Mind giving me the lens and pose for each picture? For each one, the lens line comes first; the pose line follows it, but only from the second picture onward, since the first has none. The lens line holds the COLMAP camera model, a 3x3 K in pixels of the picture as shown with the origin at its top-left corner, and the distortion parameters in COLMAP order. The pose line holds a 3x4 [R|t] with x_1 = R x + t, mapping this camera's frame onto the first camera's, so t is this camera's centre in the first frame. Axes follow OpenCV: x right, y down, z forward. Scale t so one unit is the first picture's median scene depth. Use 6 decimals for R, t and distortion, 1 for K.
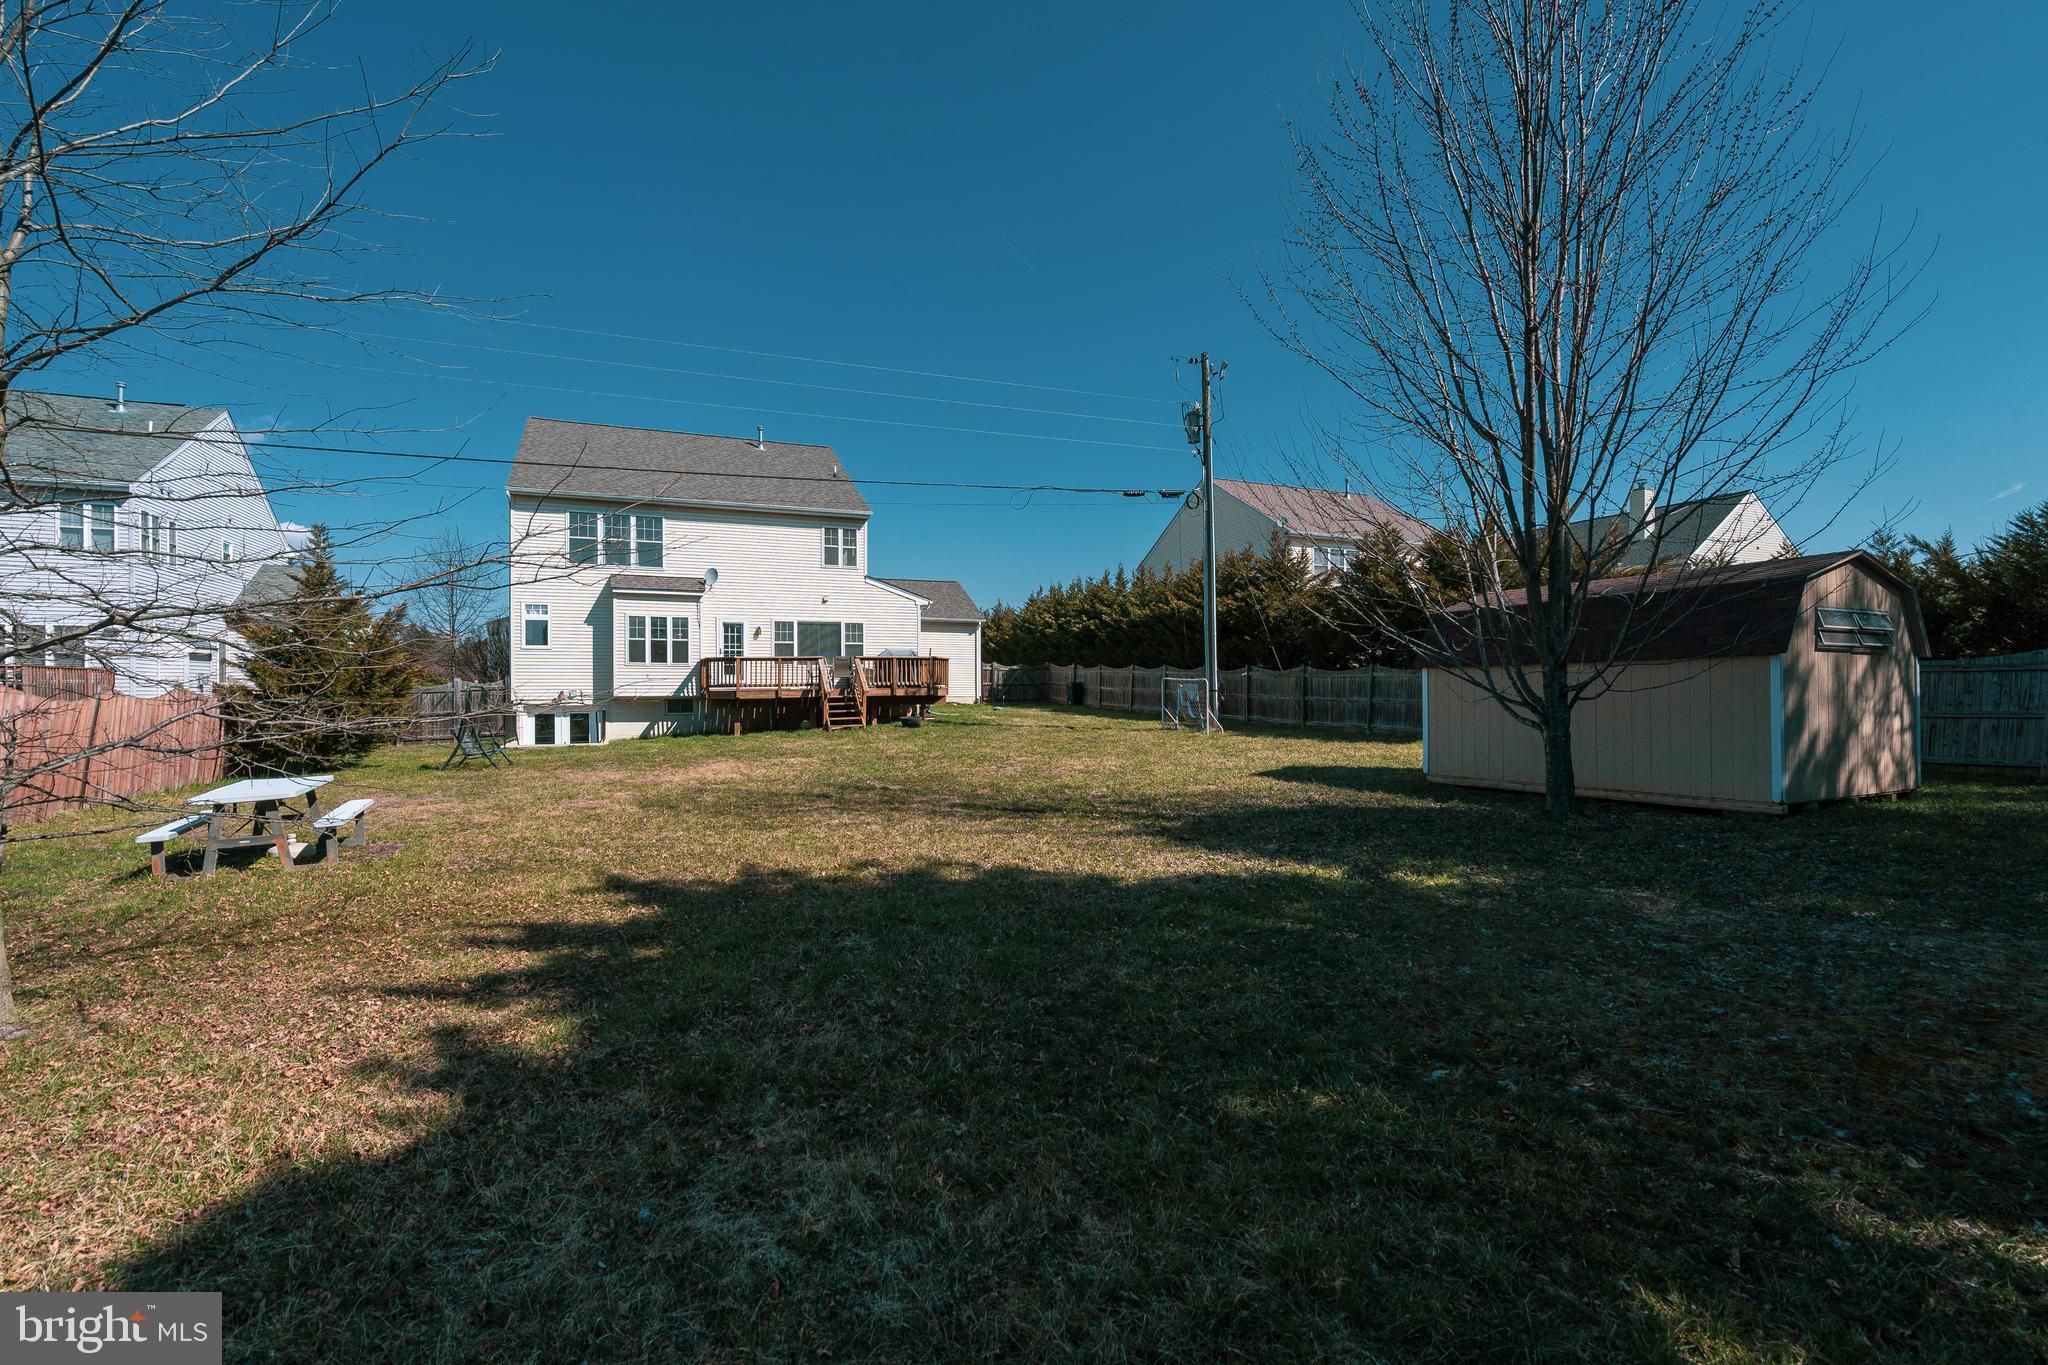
lens RADIAL K [[922.8, 0, 1022.8], [0, 922.8, 691.2], [0, 0, 1]] dist [-0.001738, 0.000573]
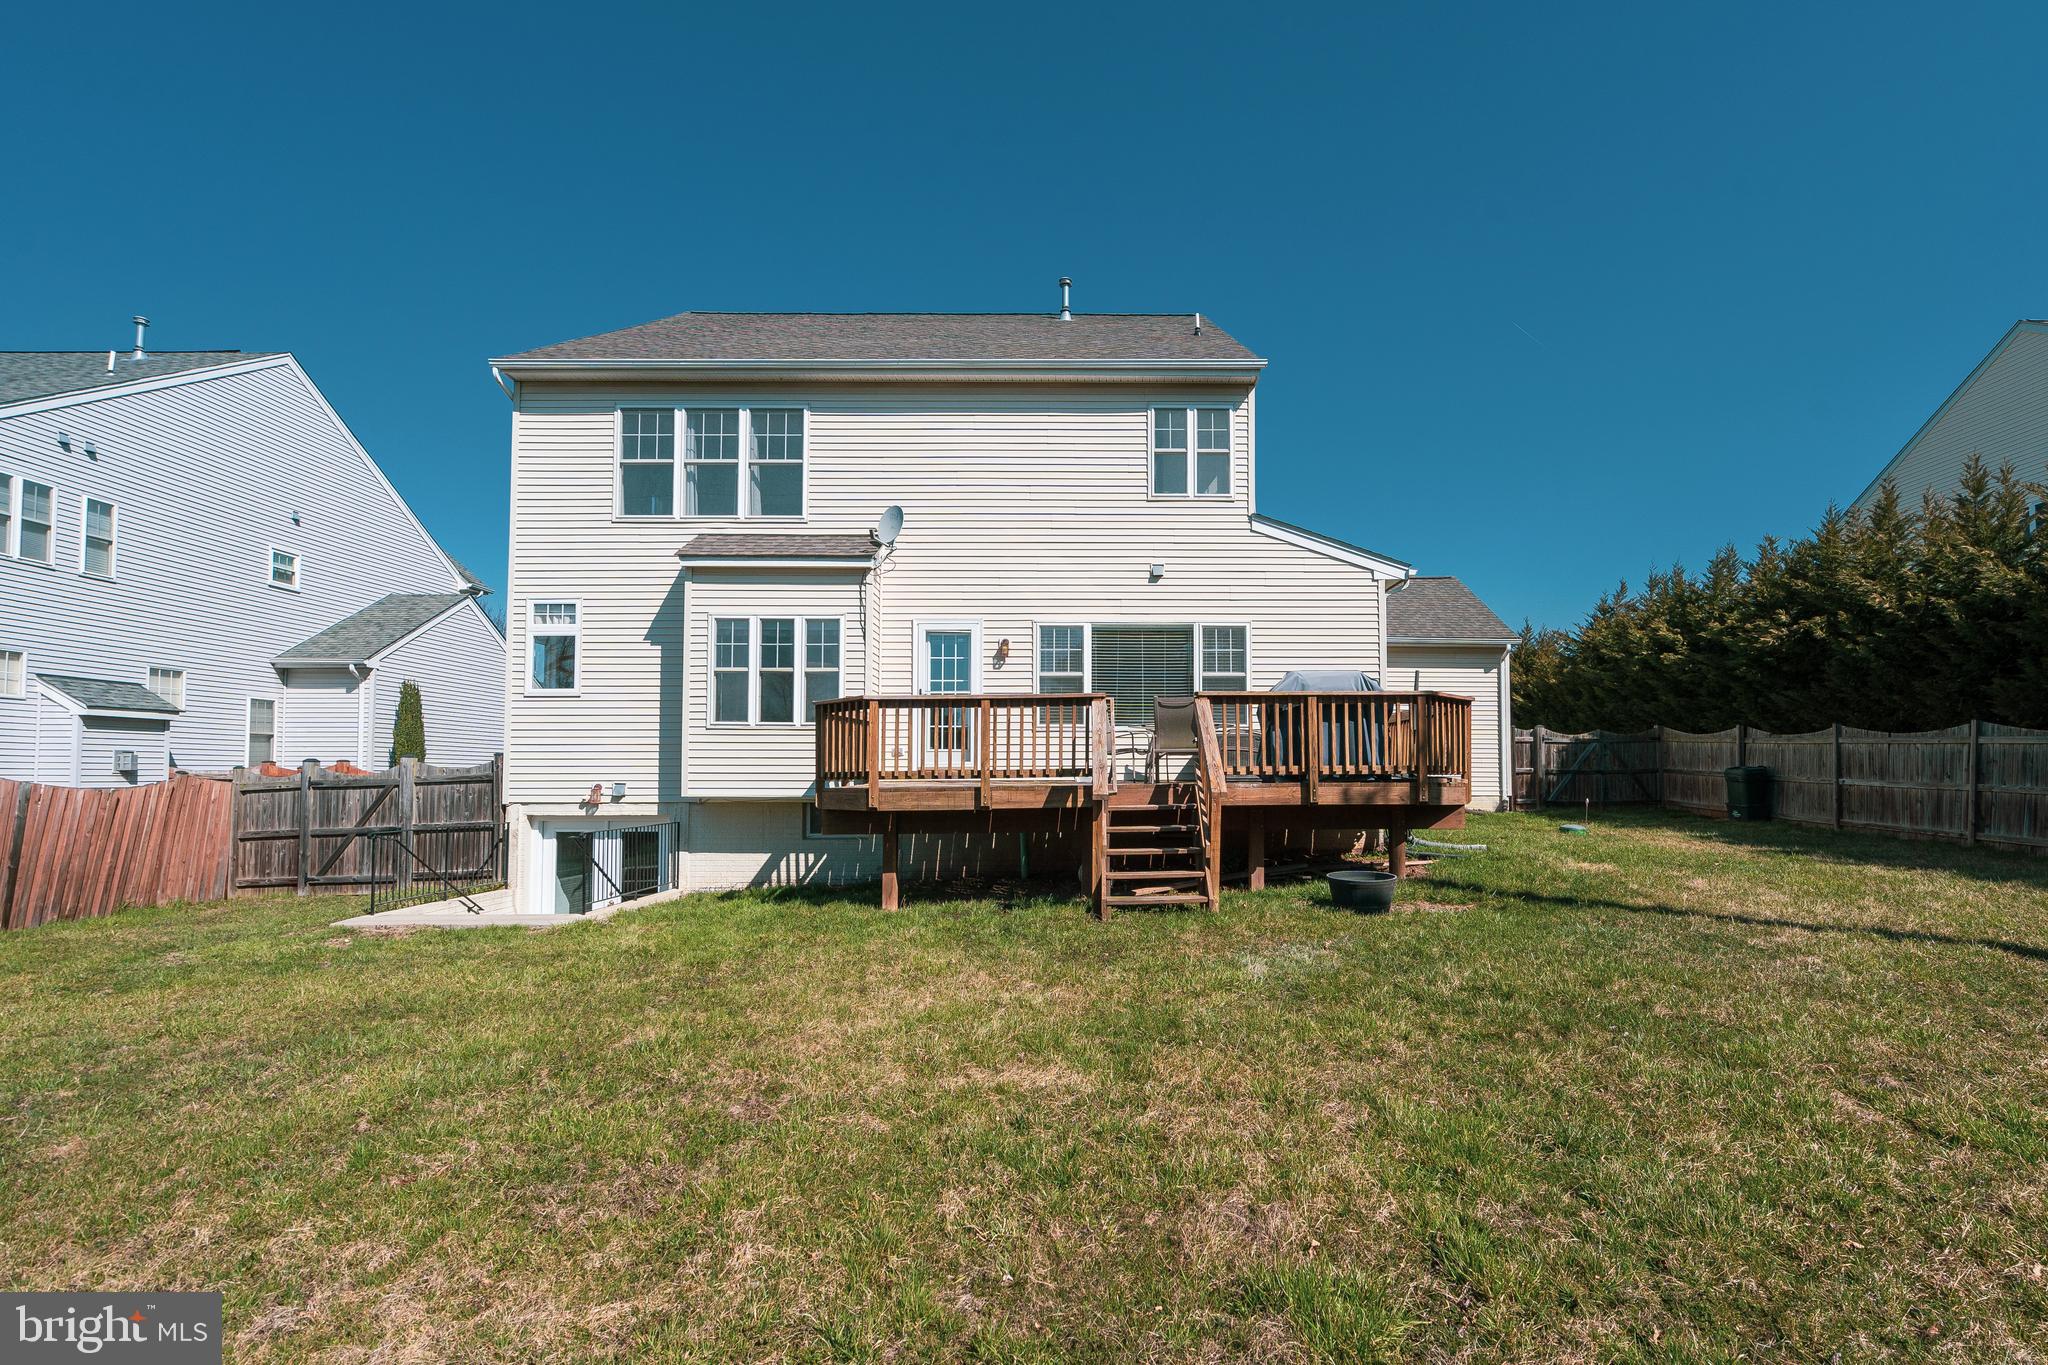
lens RADIAL K [[940.7, 0, 1099.0], [0, 940.7, 745.6], [0, 0, 1]] dist [-0.001079, 0.000275]
pose [[0.921420, -0.007468, -0.388497, -0.074380], [-0.005342, 0.999477, -0.031884, -0.005616], [0.388532, 0.031453, 0.920898, 0.635612]]
